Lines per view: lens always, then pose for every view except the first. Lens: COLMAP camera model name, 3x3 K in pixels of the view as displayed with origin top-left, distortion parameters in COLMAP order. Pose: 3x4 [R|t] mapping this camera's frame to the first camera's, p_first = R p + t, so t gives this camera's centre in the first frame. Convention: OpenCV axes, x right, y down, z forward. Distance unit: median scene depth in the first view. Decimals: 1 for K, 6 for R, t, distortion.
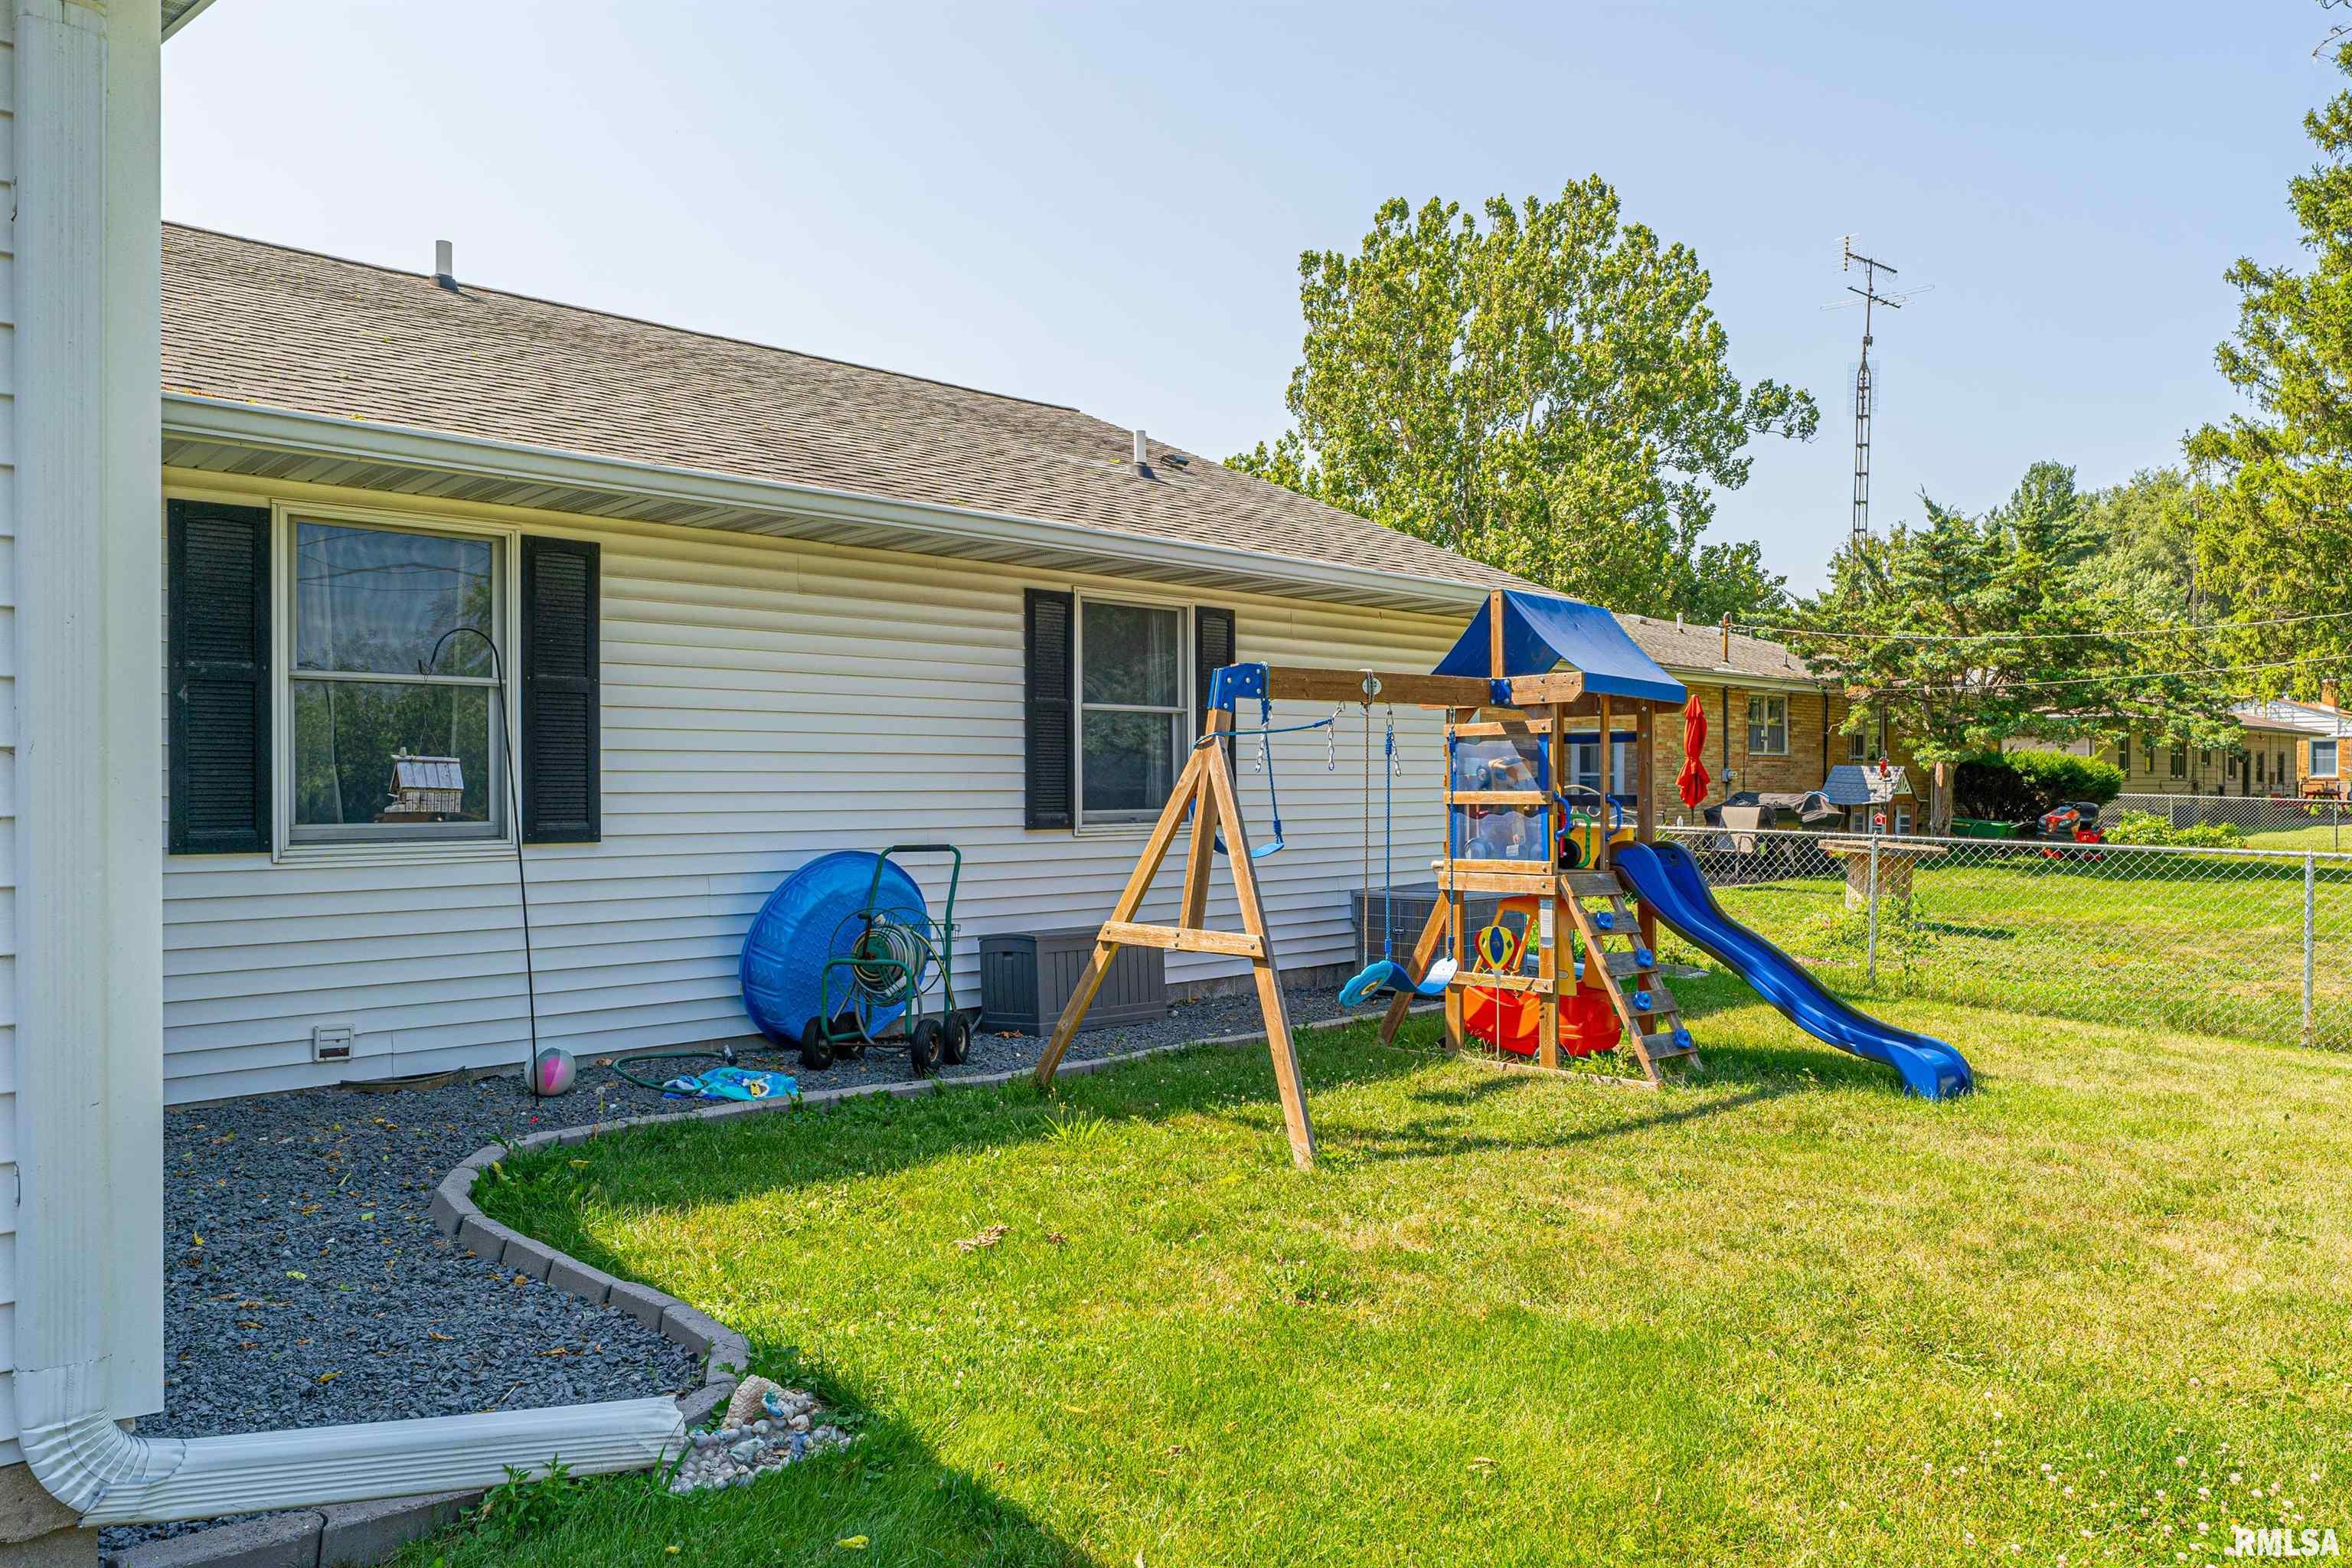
lens RADIAL K [[1564.7, 0, 1176.0], [0, 1564.7, 784.0], [0, 0, 1]] dist [-0.002932, -0.000757]
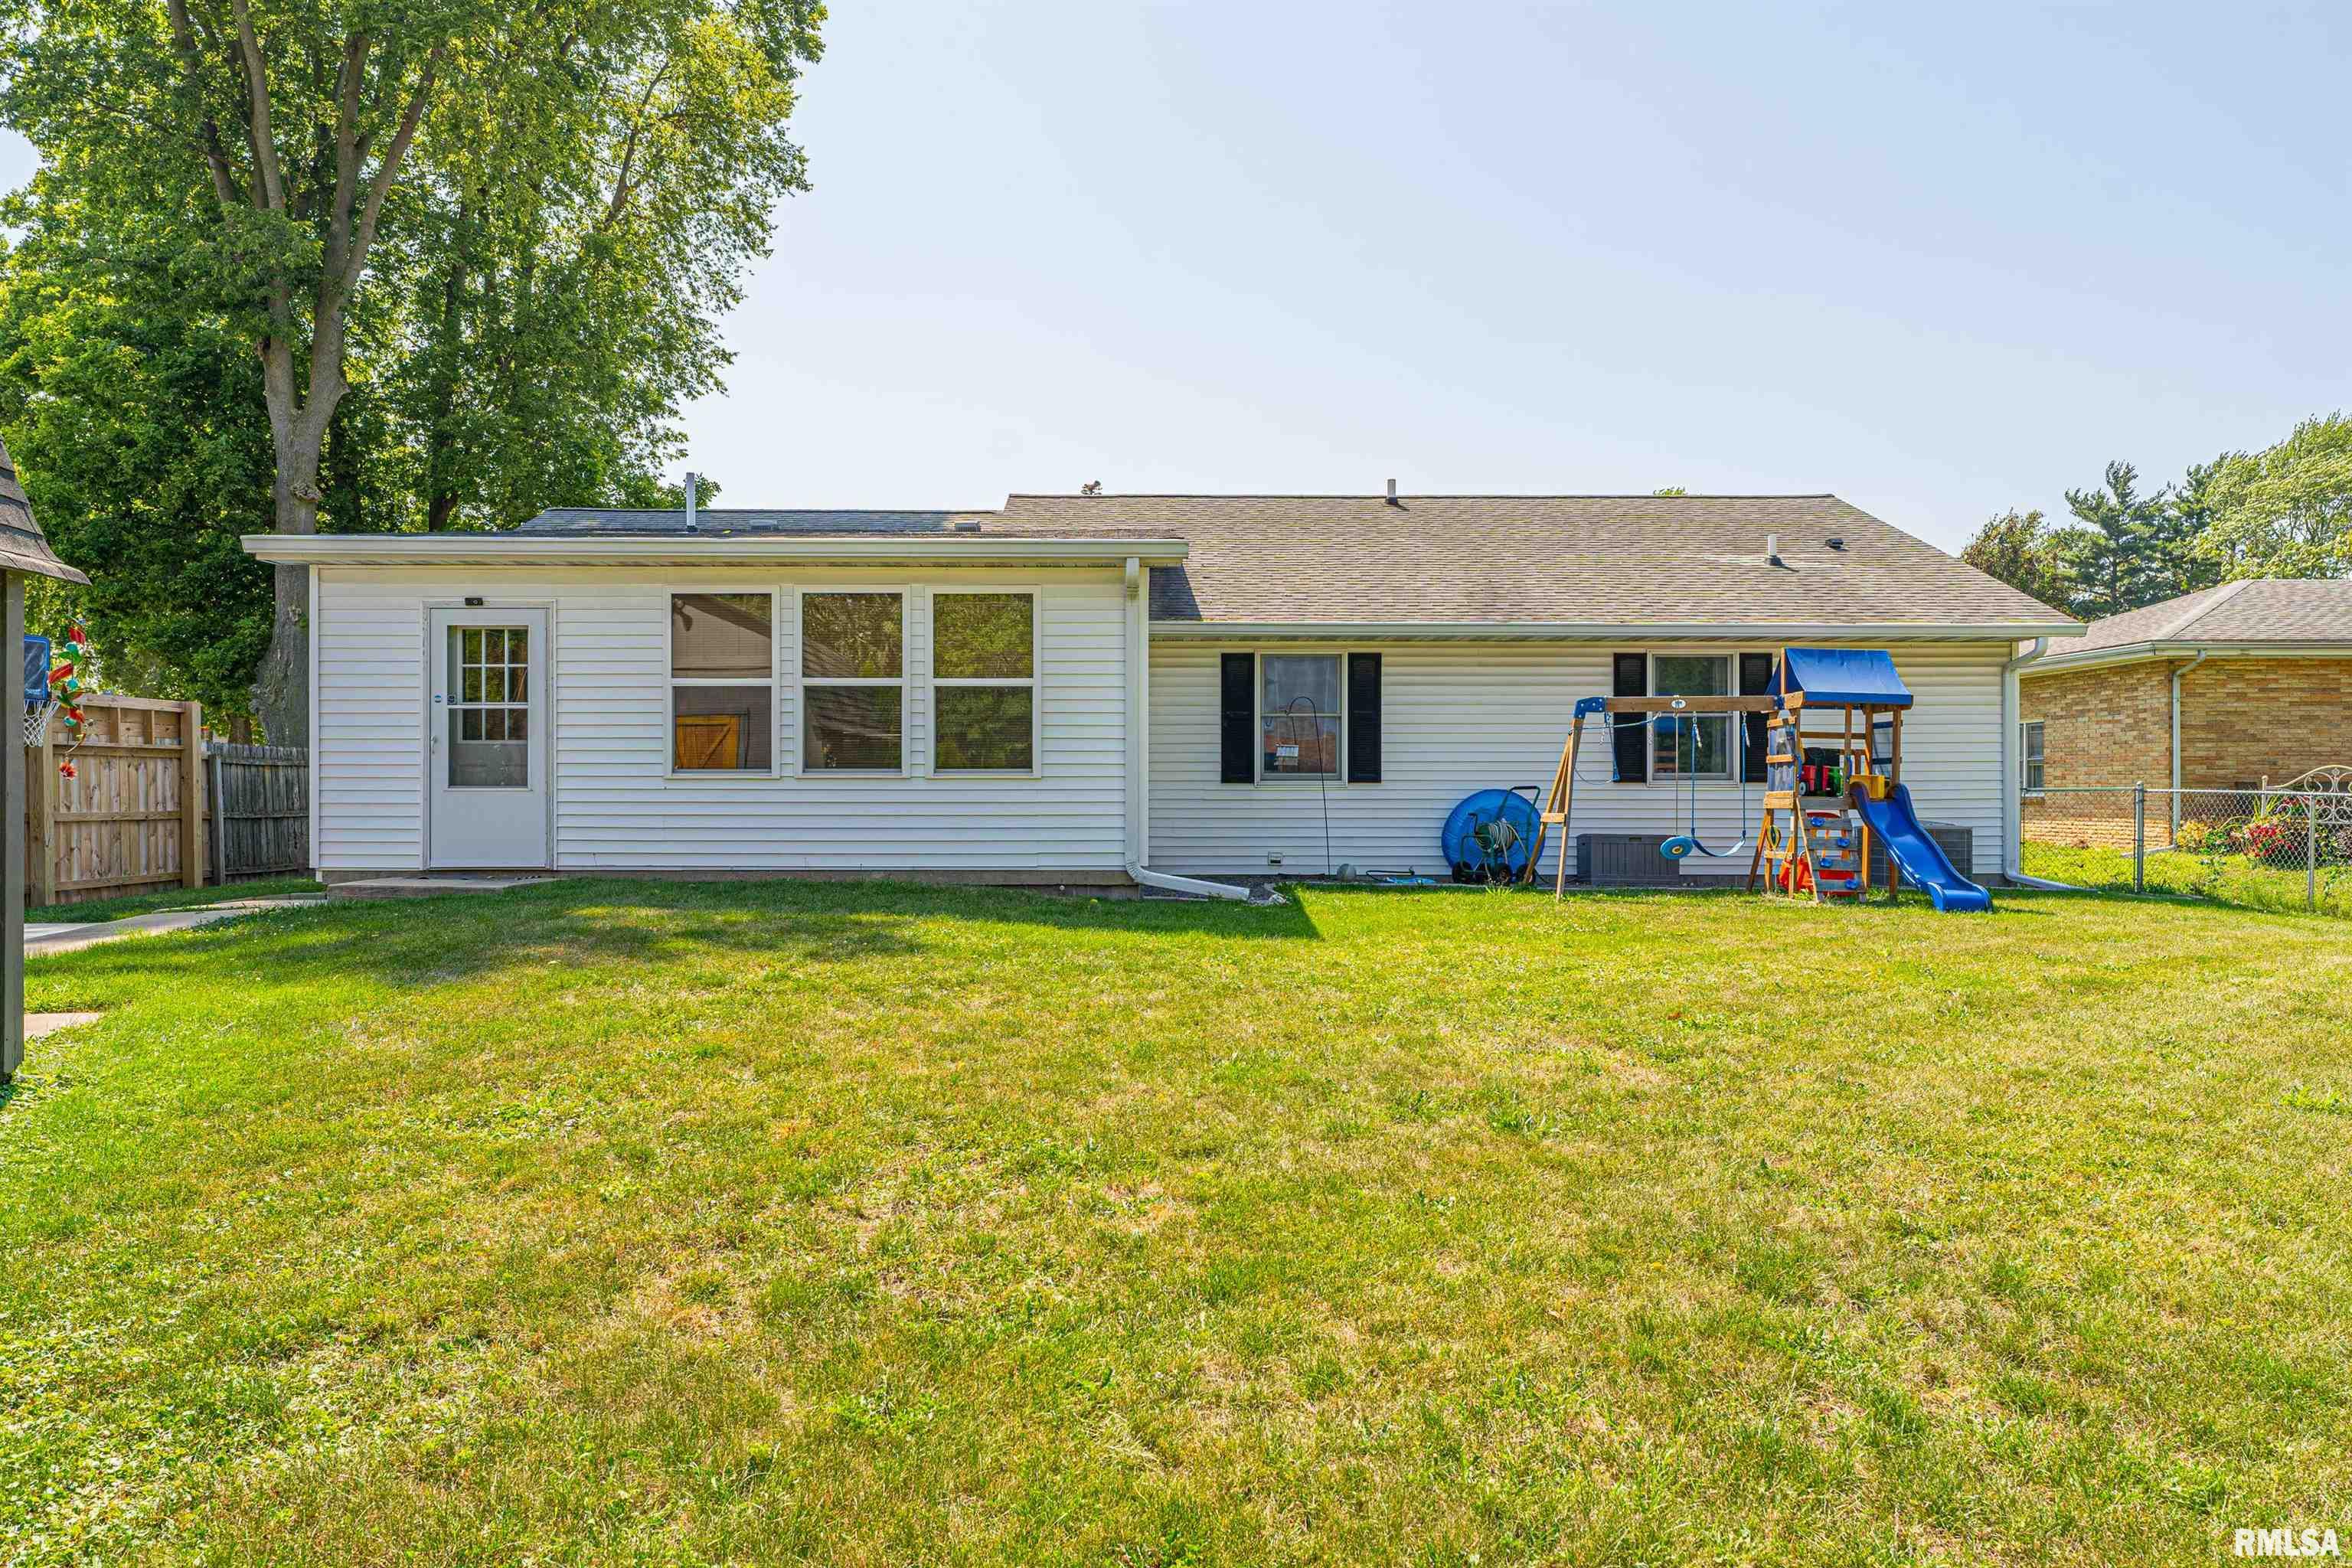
lens RADIAL K [[1564.7, 0, 1176.0], [0, 1564.7, 784.0], [0, 0, 1]] dist [-0.002932, -0.000757]
pose [[0.745133, -0.002470, -0.666911, 0.938546], [-0.001606, 0.999984, -0.005498, 0.051823], [0.666914, 0.005168, 0.745117, -0.913583]]
